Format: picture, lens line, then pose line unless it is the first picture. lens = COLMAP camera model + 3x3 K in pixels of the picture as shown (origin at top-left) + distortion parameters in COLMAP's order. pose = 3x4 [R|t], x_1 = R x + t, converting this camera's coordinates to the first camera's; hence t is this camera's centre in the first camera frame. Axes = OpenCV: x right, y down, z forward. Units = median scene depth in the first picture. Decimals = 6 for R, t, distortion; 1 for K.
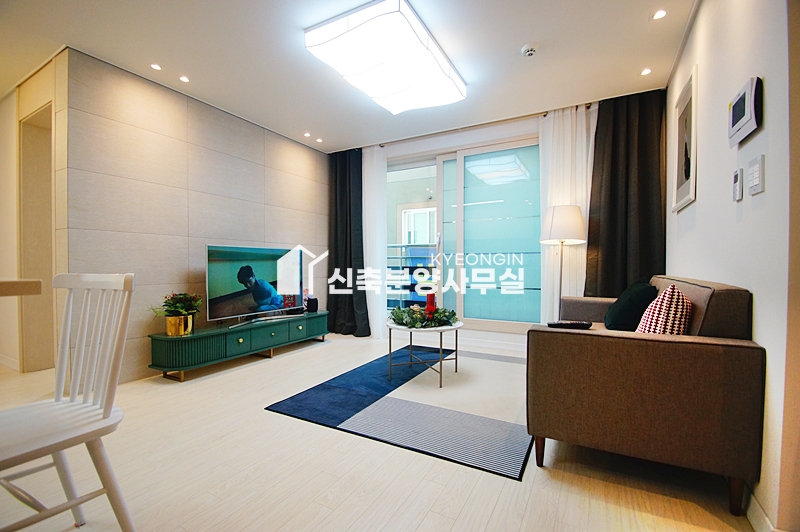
lens RADIAL K [[354.0, 0, 398.1], [0, 354.0, 270.4], [0, 0, 1]] dist [0.016995, -0.020014]
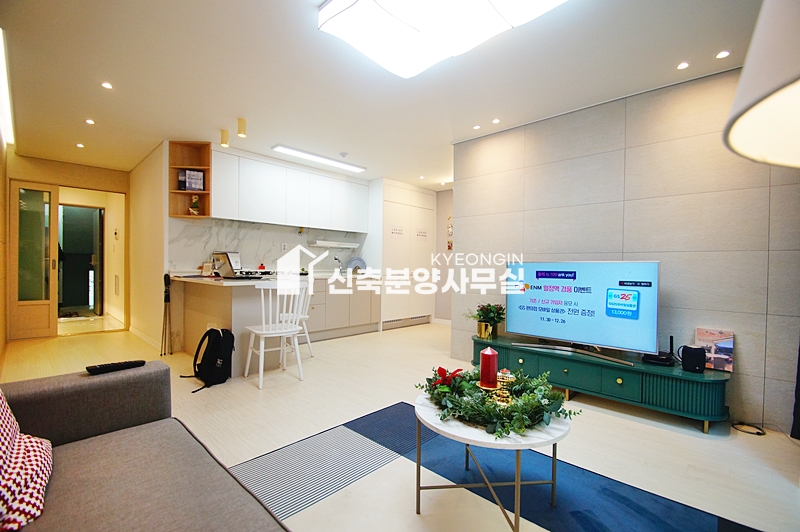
lens RADIAL K [[356.2, 0, 399.5], [0, 356.2, 270.9], [0, 0, 1]] dist [0.000235, 0.000051]
pose [[-0.248776, 0.009638, -0.968513, 0.504524], [-0.027613, 0.999473, 0.017039, -0.046947], [0.968167, 0.030983, -0.248379, 0.817194]]
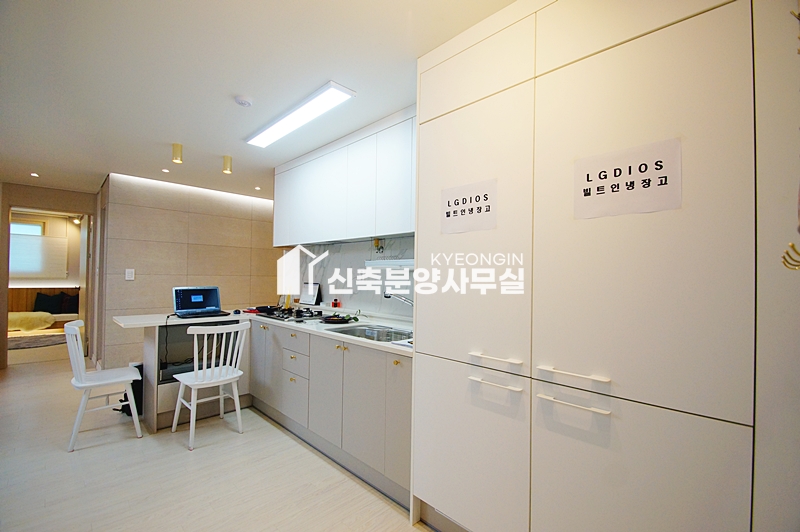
lens RADIAL K [[354.0, 0, 398.1], [0, 354.0, 270.4], [0, 0, 1]] dist [0.016995, -0.020014]
pose [[-0.959834, -0.007784, 0.280461, -1.120008], [-0.008372, 0.999965, -0.000898, -0.116249], [-0.280444, -0.003210, -0.959865, 0.853579]]
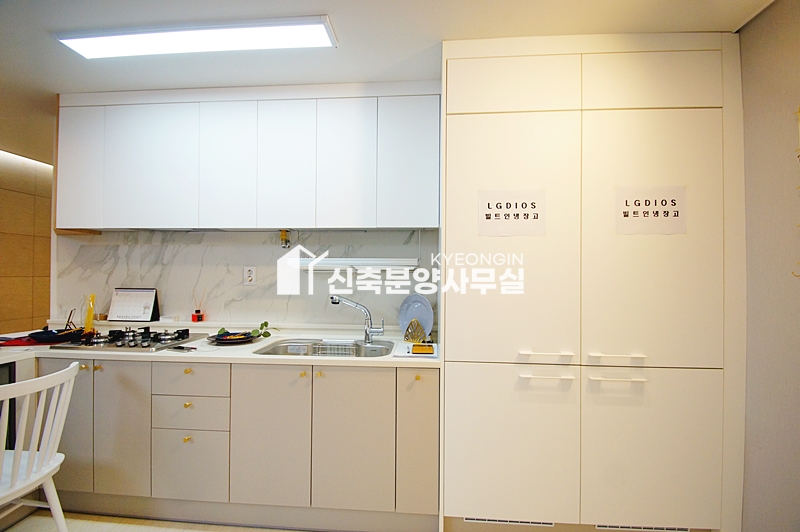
lens RADIAL K [[354.0, 0, 398.1], [0, 354.0, 270.4], [0, 0, 1]] dist [0.016995, -0.020014]
pose [[-0.905355, -0.007466, -0.424589, -0.742428], [-0.011878, 0.999899, 0.007747, -0.123270], [0.424489, 0.012058, -0.905353, 0.753878]]
